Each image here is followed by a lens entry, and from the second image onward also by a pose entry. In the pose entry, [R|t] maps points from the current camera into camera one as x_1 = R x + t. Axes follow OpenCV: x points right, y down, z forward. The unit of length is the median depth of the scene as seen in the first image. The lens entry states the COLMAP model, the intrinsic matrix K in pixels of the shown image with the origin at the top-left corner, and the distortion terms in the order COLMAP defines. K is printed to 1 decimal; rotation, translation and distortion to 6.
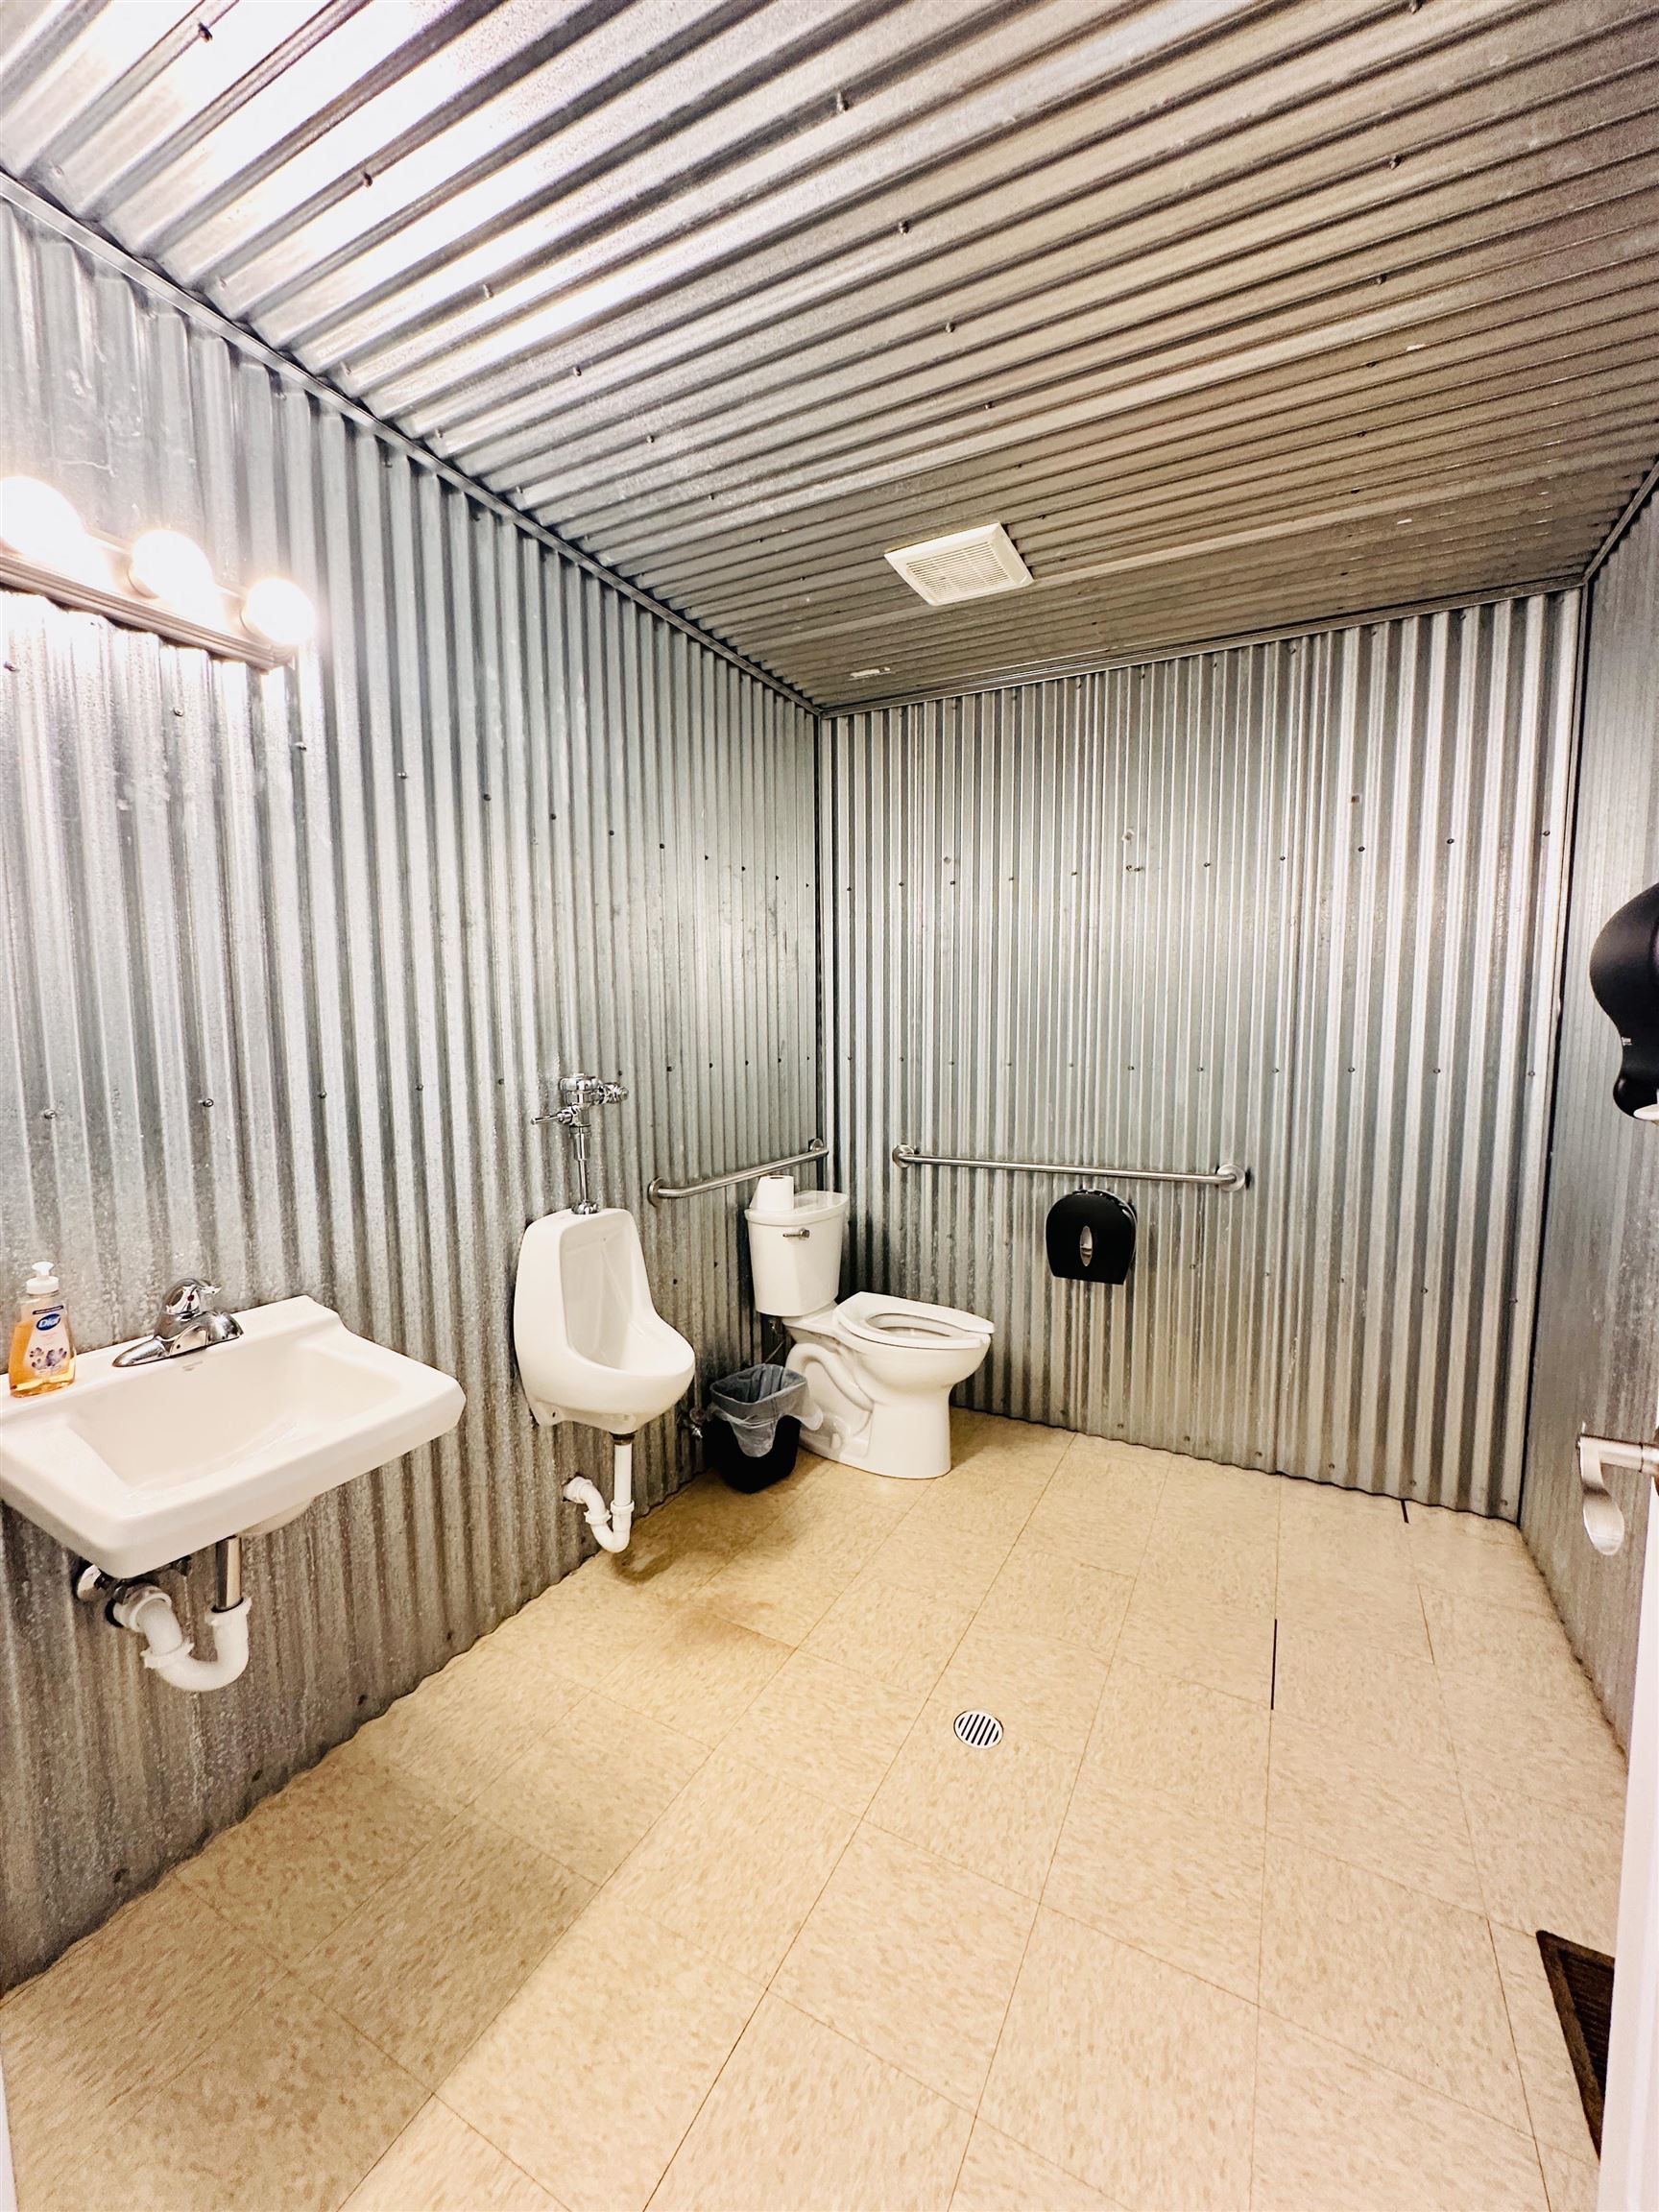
lens RADIAL K [[887.0, 0, 821.0], [0, 887.0, 1102.2], [0, 0, 1]] dist [-0.003032, 0.000158]
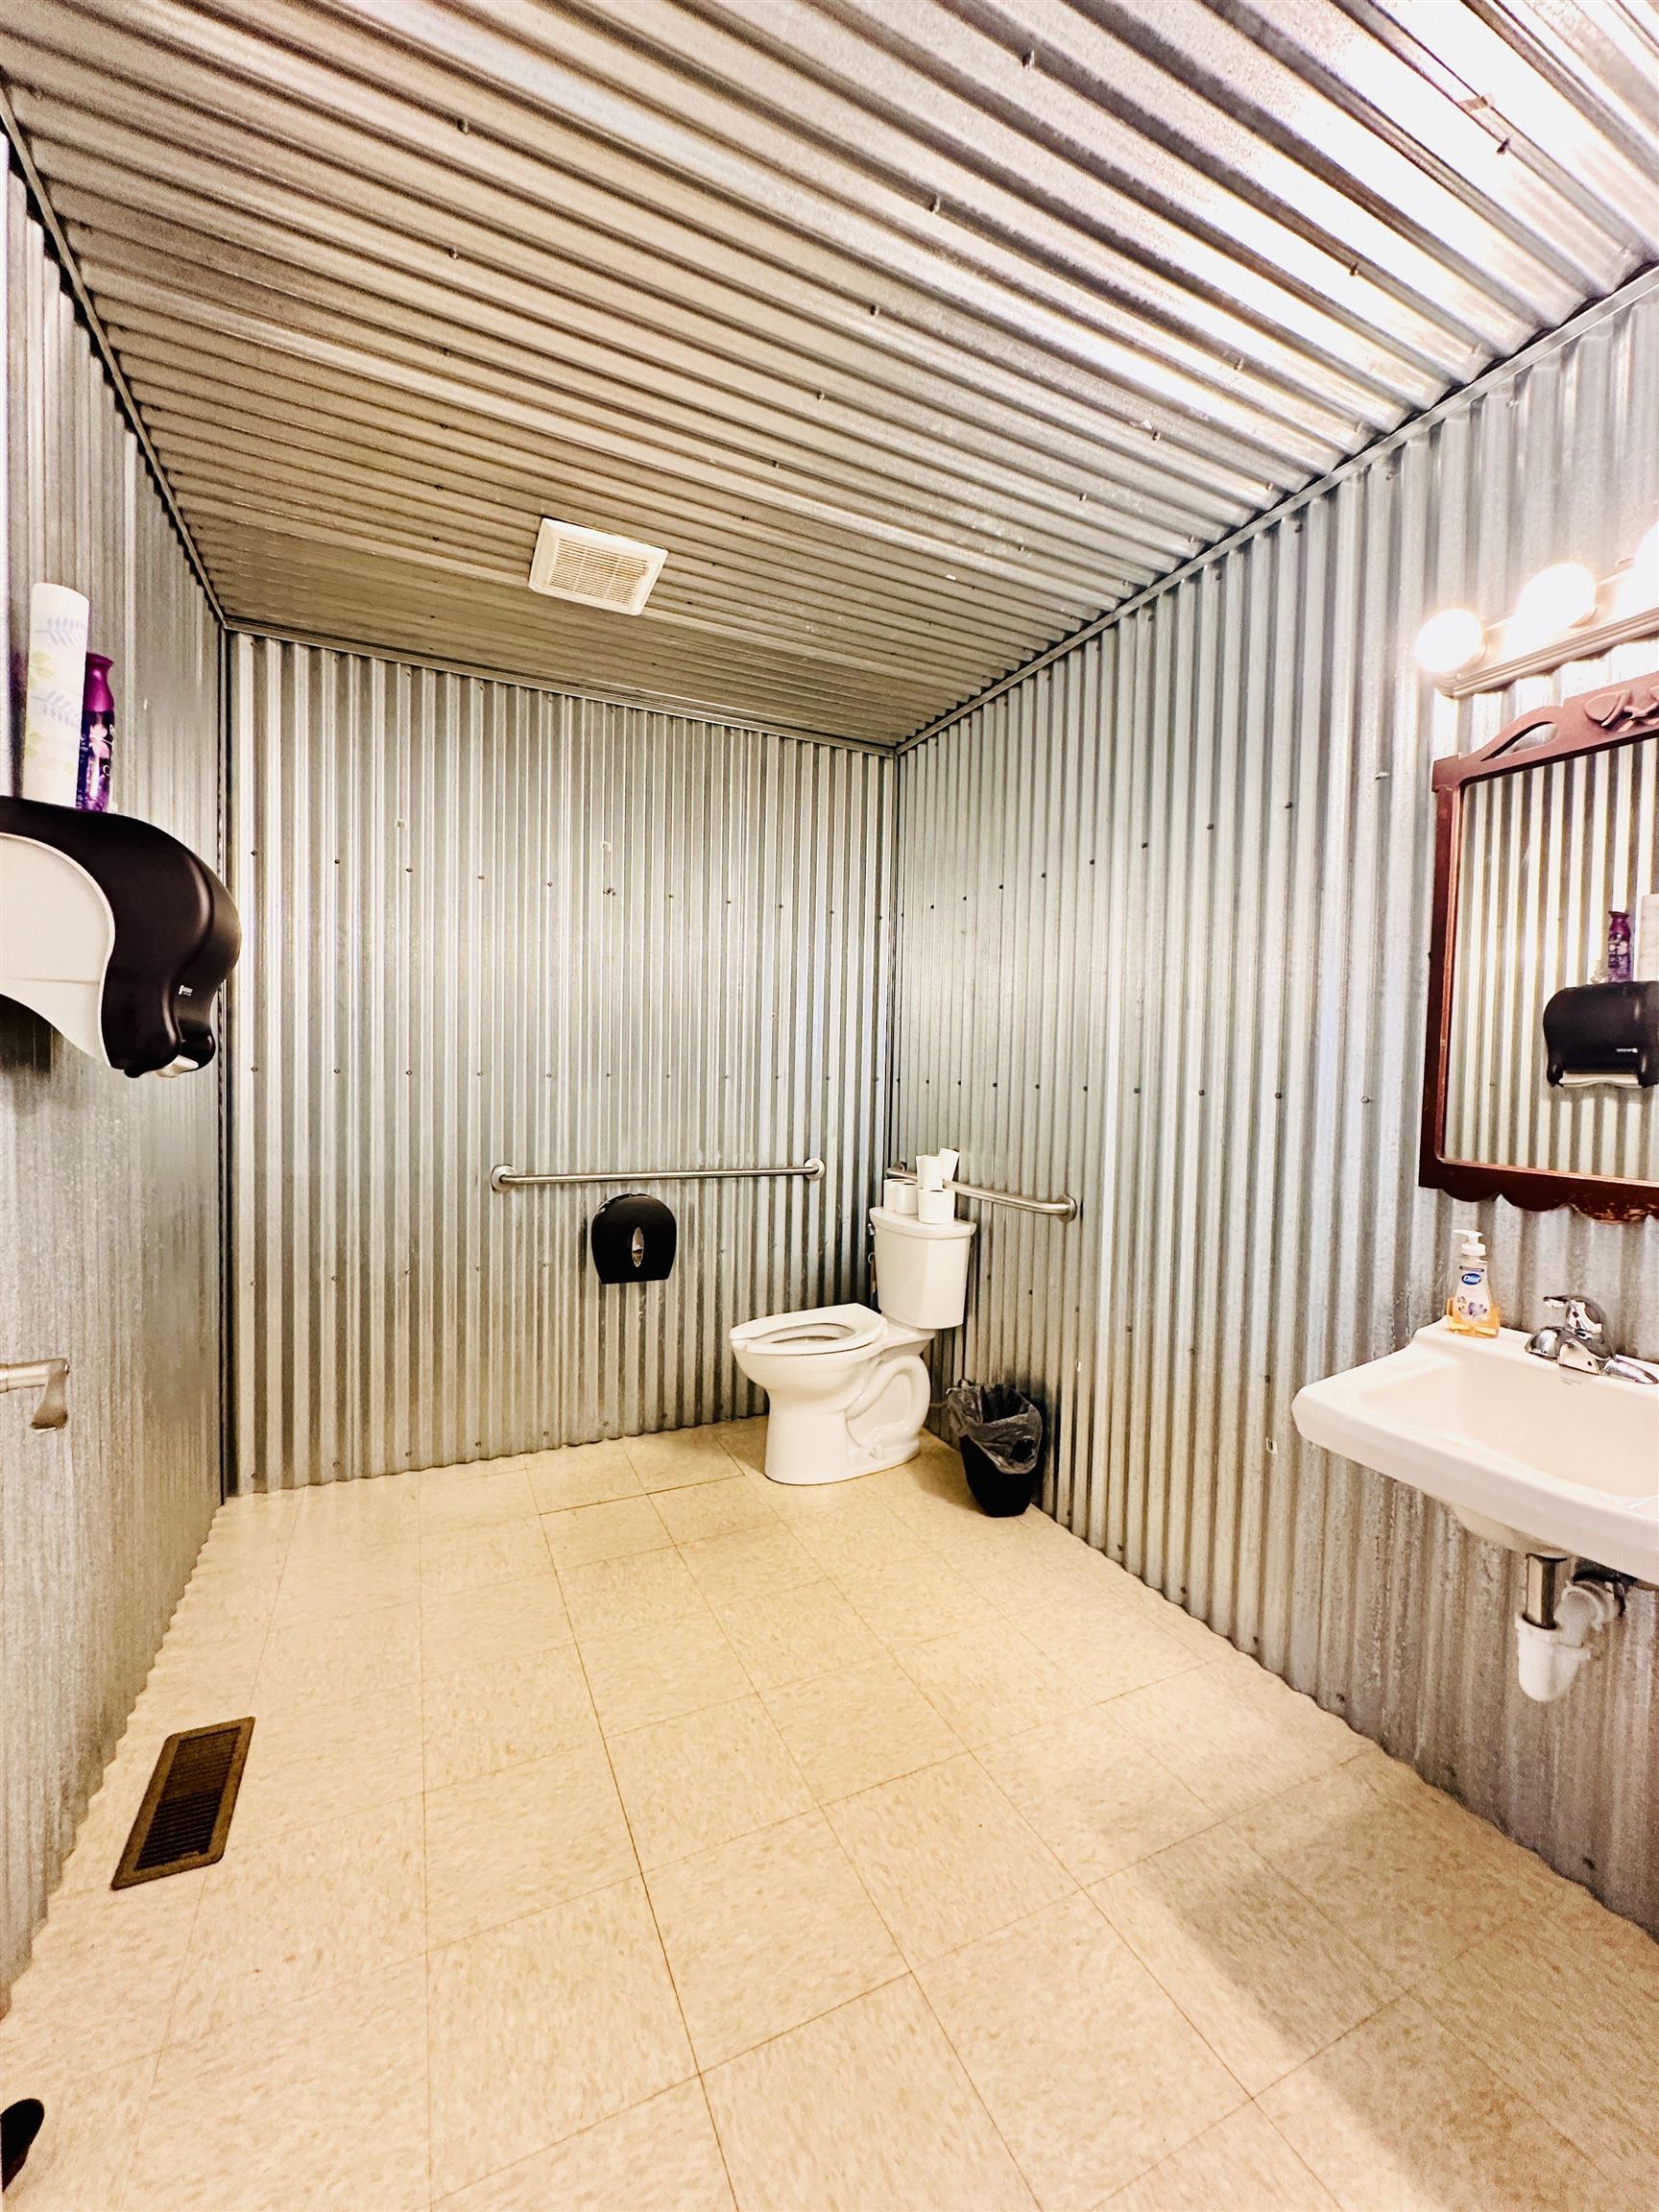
lens RADIAL K [[887.0, 0, 821.0], [0, 887.0, 1102.2], [0, 0, 1]] dist [-0.003032, 0.000158]
pose [[0.611978, -0.023073, 0.790538, -0.399839], [0.030768, 0.999512, 0.005353, -0.010243], [-0.790276, 0.021047, 0.612389, 0.194454]]
